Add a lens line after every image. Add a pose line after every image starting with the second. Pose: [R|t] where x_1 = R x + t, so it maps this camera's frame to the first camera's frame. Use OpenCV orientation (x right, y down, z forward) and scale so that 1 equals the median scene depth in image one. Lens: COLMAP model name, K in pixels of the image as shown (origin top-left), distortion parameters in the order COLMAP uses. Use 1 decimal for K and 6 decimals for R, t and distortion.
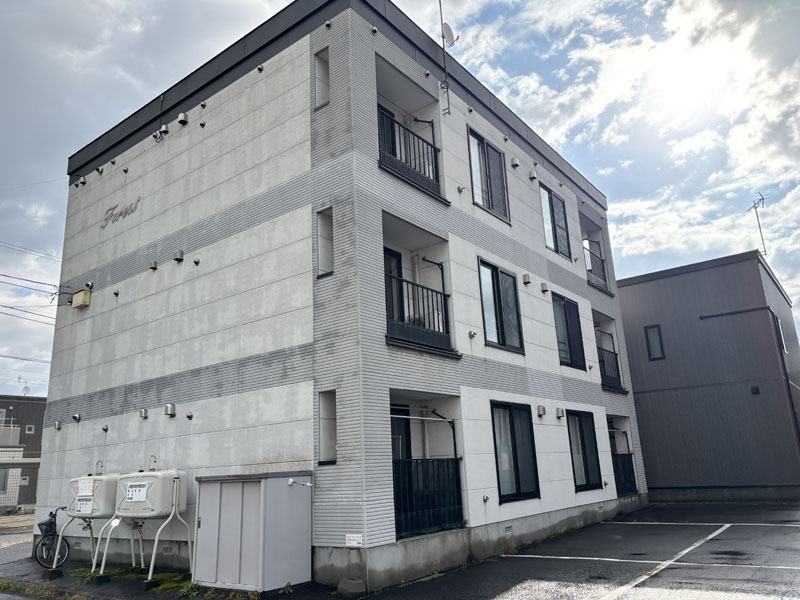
lens RADIAL K [[603.5, 0, 400.9], [0, 603.5, 304.8], [0, 0, 1]] dist [0.029833, -0.025314]
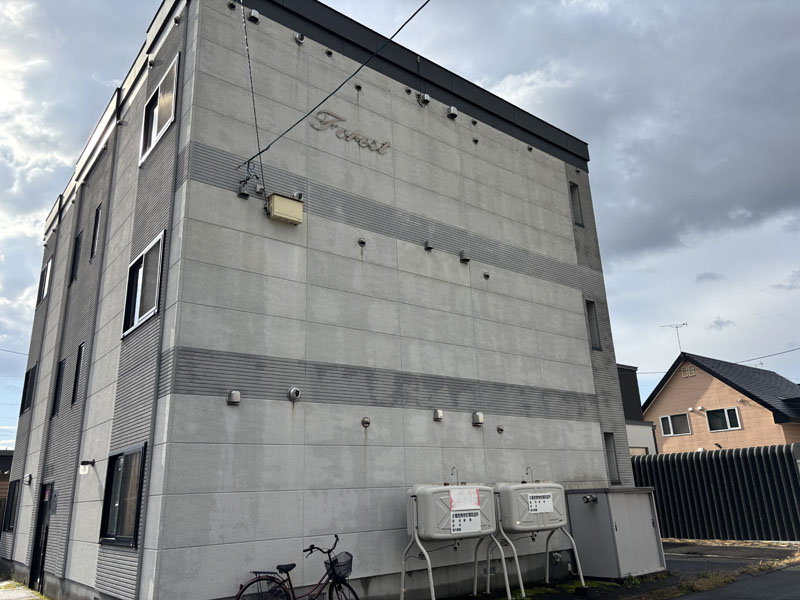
lens RADIAL K [[603.5, 0, 398.1], [0, 603.5, 297.1], [0, 0, 1]] dist [0.029833, -0.025314]
pose [[0.255118, 0.336818, 0.906349, -1.370737], [-0.233785, 0.931042, -0.280189, 0.300297], [-0.938221, -0.140410, 0.316269, 0.876920]]
